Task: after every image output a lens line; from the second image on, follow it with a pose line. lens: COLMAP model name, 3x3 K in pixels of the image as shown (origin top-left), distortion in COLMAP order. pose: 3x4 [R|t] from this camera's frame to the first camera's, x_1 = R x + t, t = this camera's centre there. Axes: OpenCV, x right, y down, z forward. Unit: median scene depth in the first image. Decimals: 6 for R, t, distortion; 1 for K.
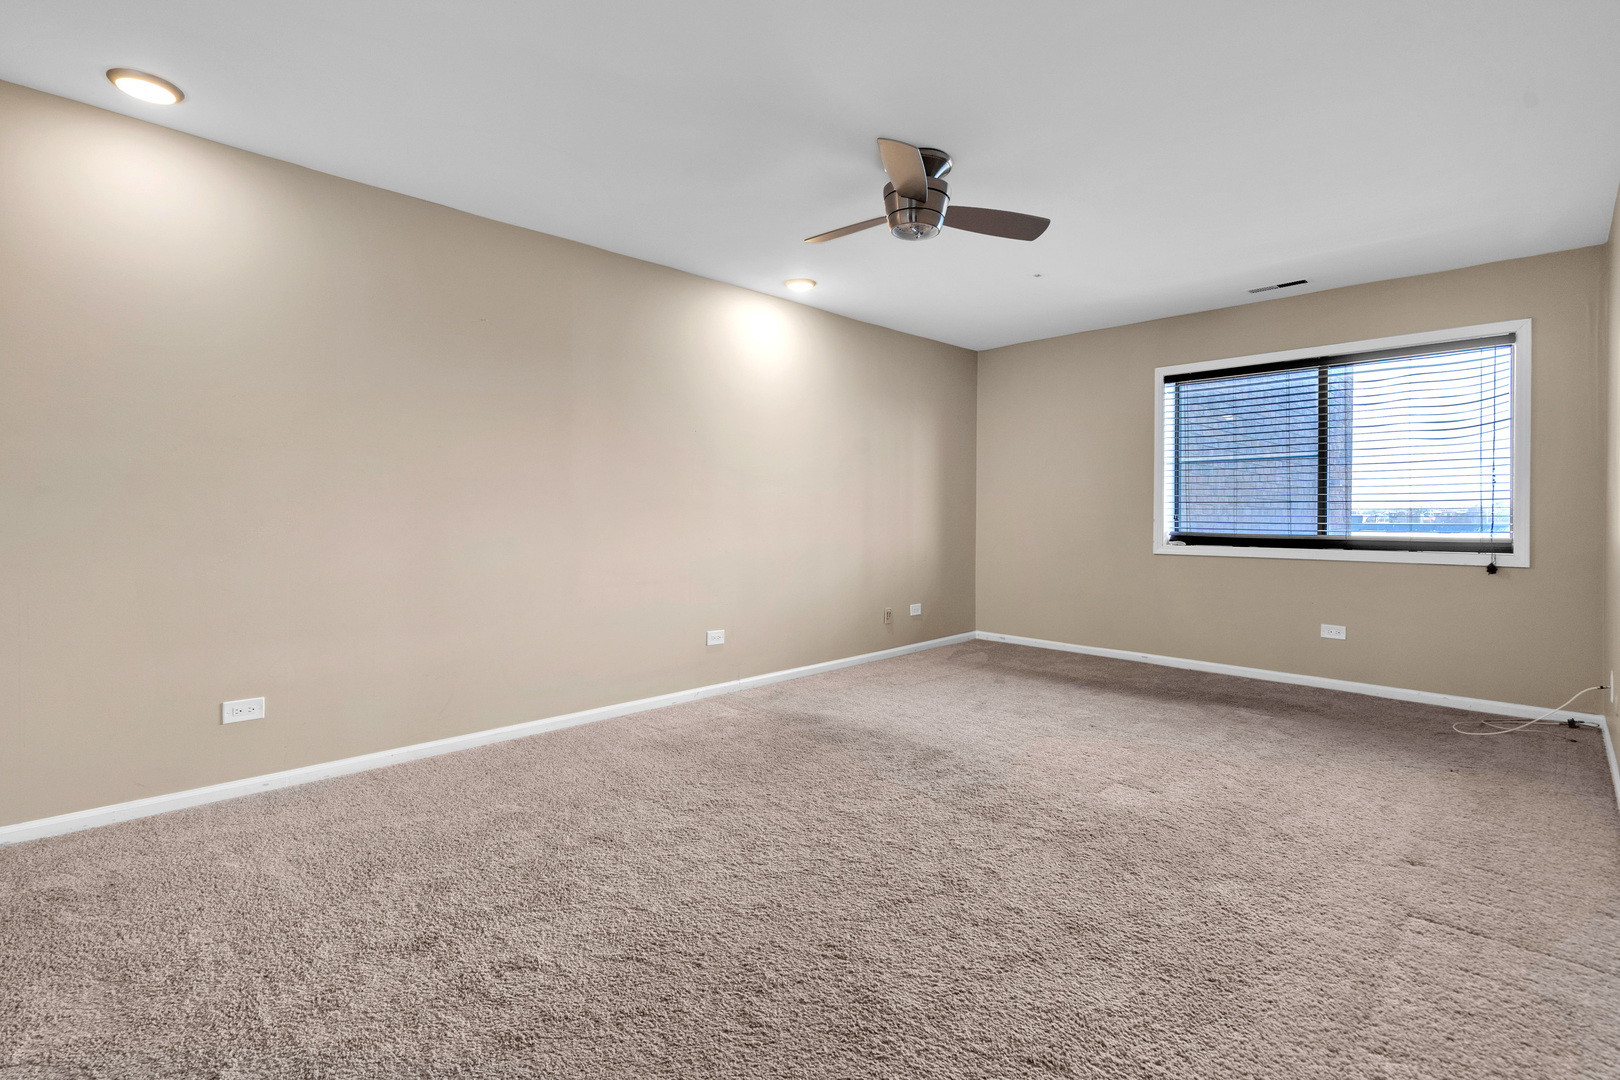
lens RADIAL K [[747.5, 0, 813.0], [0, 747.5, 511.8], [0, 0, 1]] dist [0.000795, 0.000336]
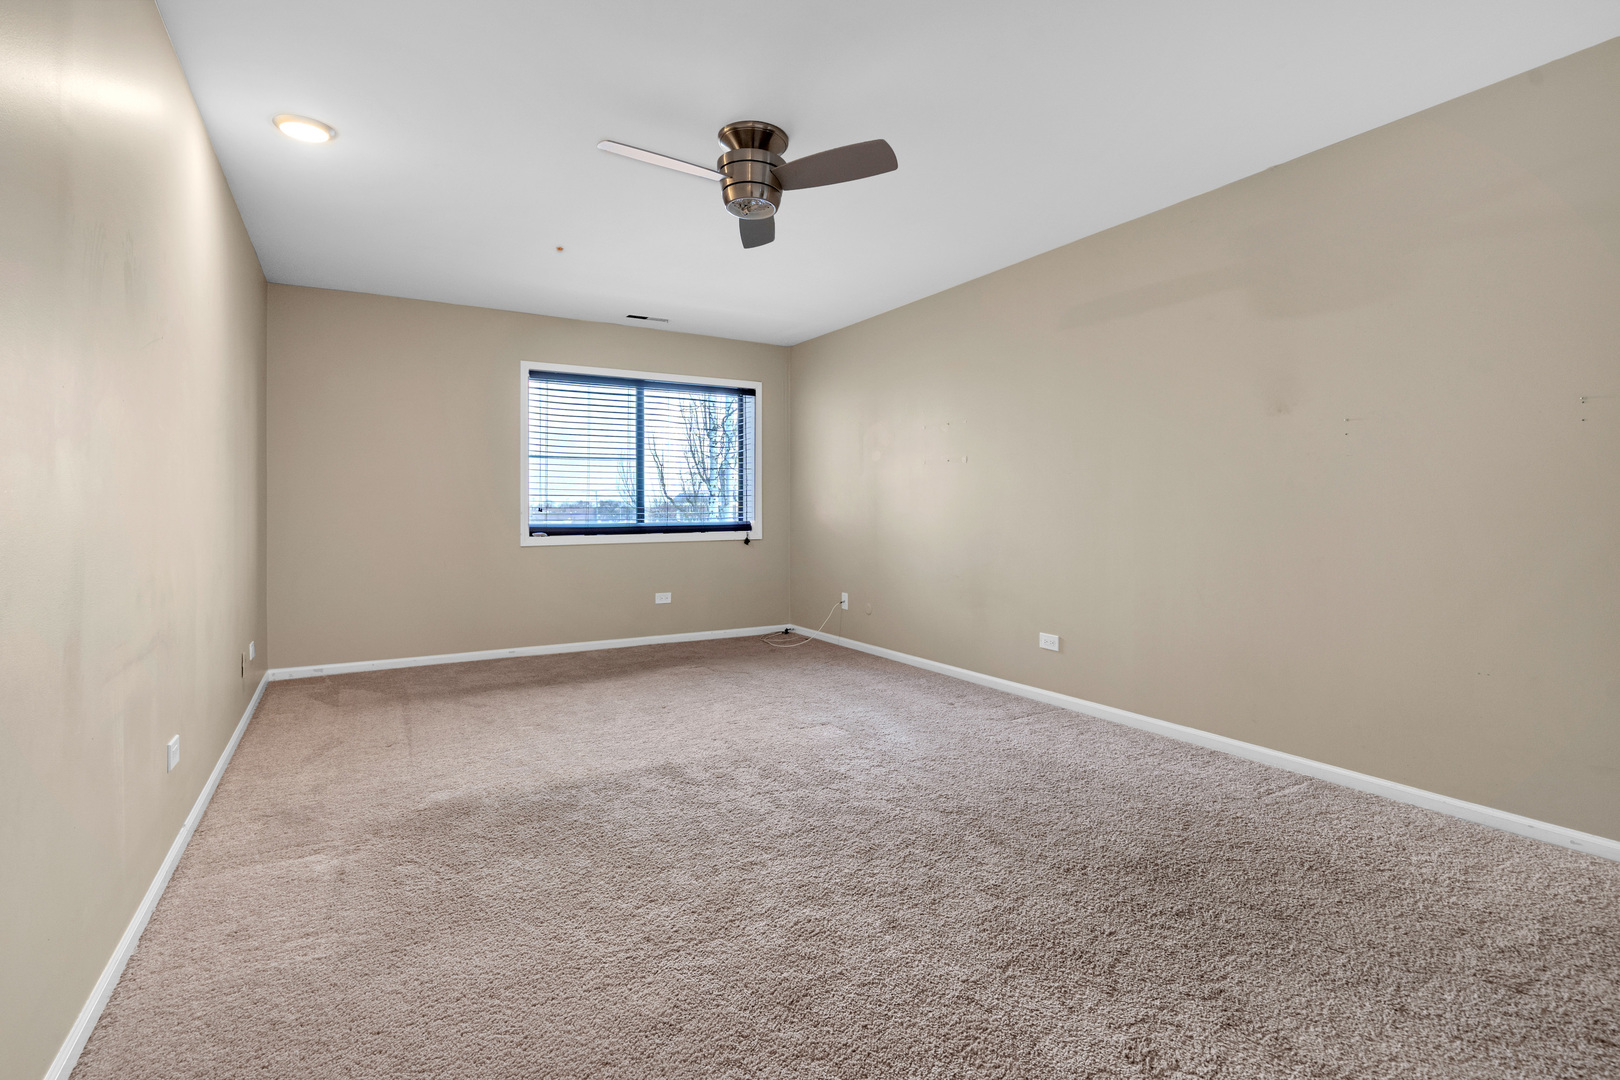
lens RADIAL K [[747.5, 0, 813.0], [0, 747.5, 511.8], [0, 0, 1]] dist [0.000795, 0.000336]
pose [[0.253566, -0.009450, 0.967272, -0.520857], [0.001224, 0.999955, 0.009448, 0.001043], [-0.967317, -0.001212, 0.253566, 0.466610]]
